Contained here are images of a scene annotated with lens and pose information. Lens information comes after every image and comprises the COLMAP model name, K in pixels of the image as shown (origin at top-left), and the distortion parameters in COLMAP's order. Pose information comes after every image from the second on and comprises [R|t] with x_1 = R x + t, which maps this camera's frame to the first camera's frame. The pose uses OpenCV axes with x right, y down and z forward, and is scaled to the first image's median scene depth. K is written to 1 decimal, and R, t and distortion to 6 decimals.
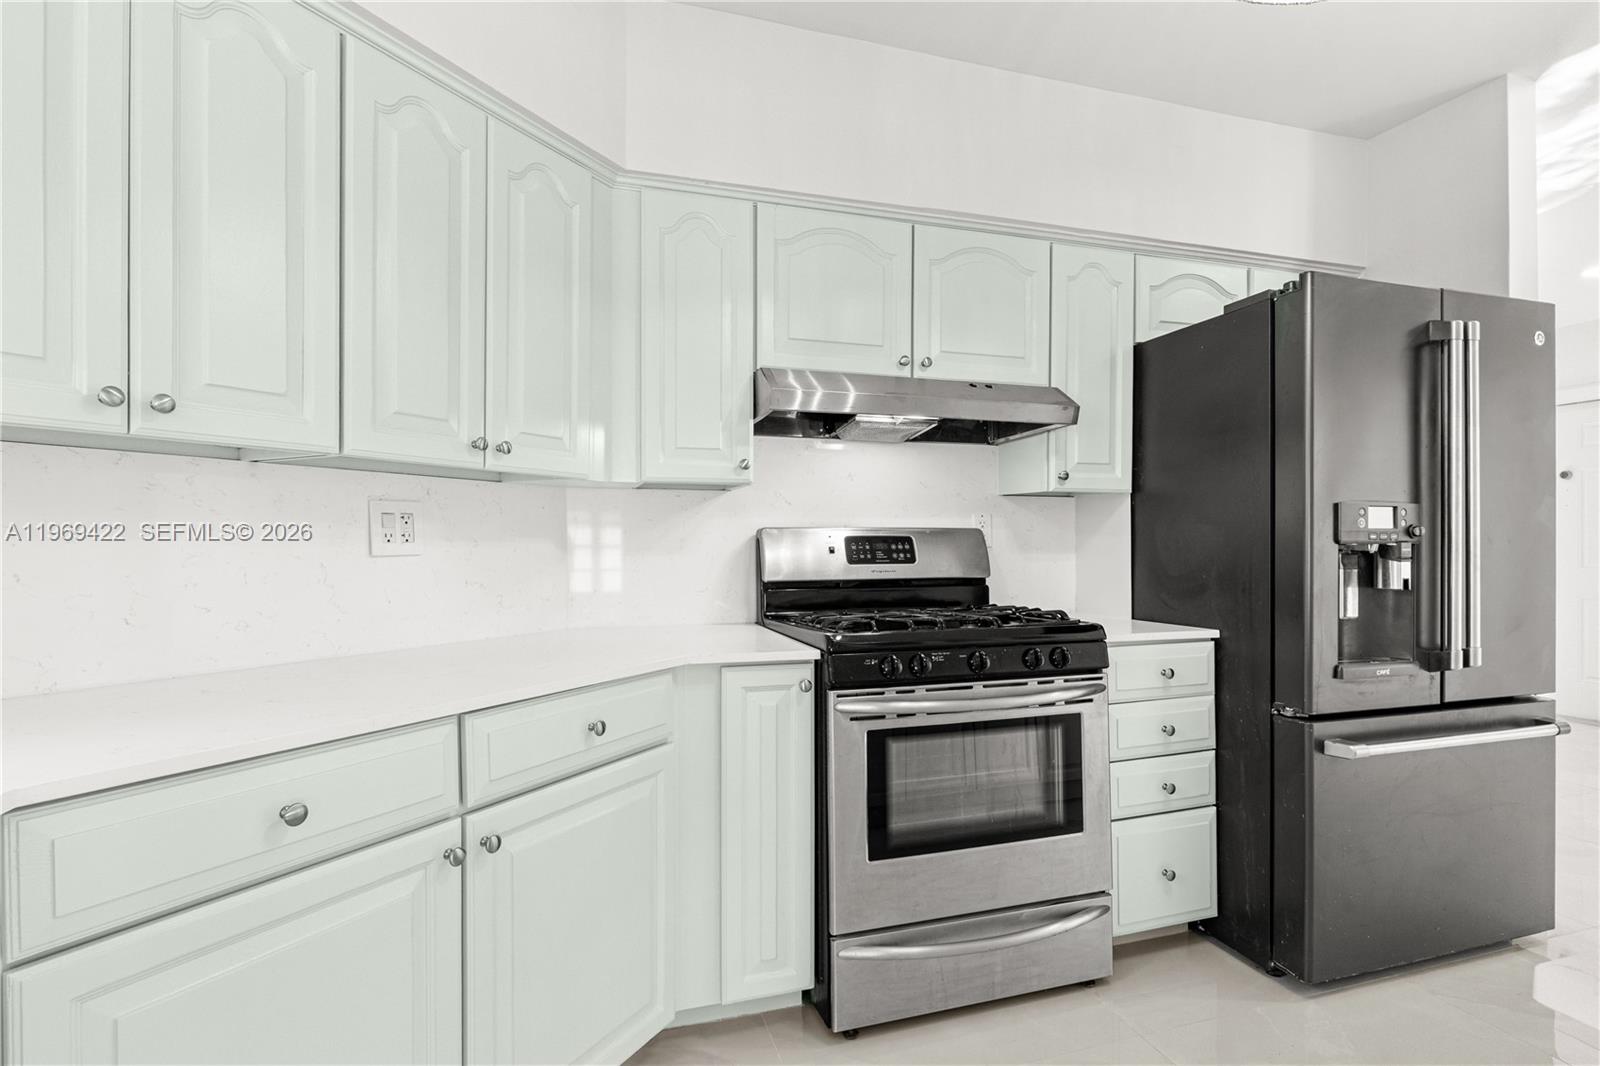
lens RADIAL K [[782.2, 0, 806.7], [0, 782.2, 541.6], [0, 0, 1]] dist [-0.011984, -0.000727]
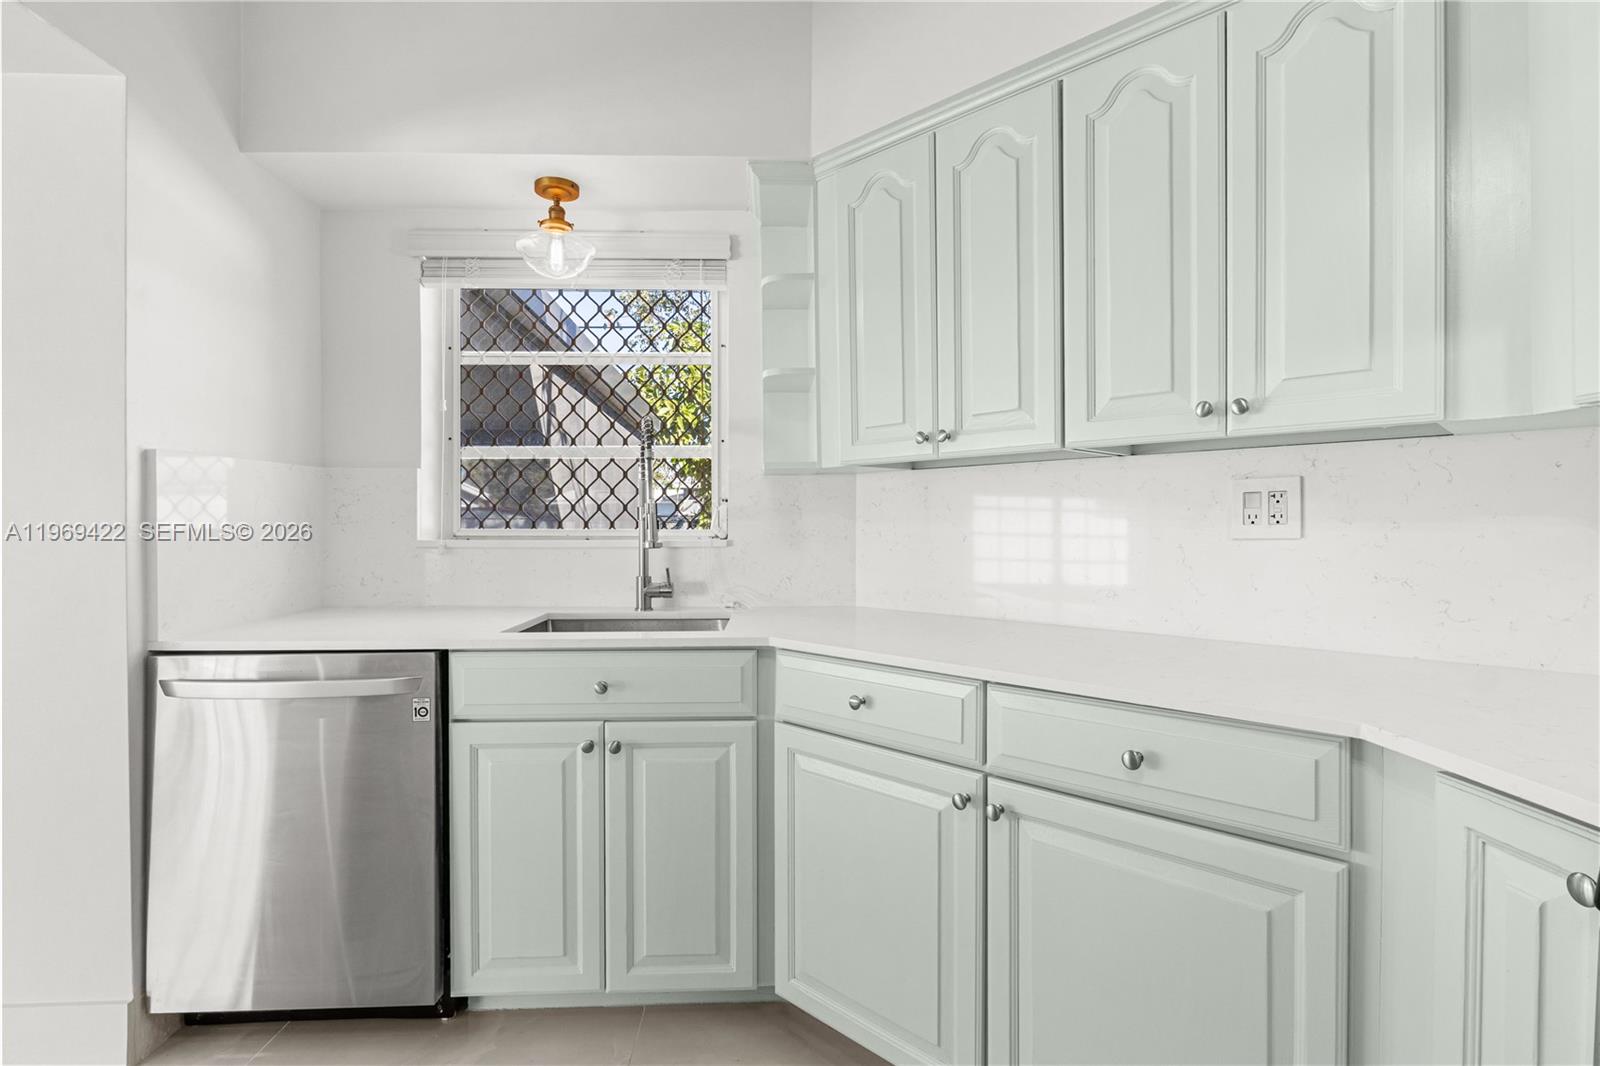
lens RADIAL K [[782.2, 0, 806.7], [0, 782.2, 541.6], [0, 0, 1]] dist [-0.011984, -0.000727]
pose [[-0.262692, 0.014323, -0.964773, 0.530691], [0.001158, 0.999894, 0.014529, 0.008040], [0.964879, 0.002699, -0.262681, 0.824618]]
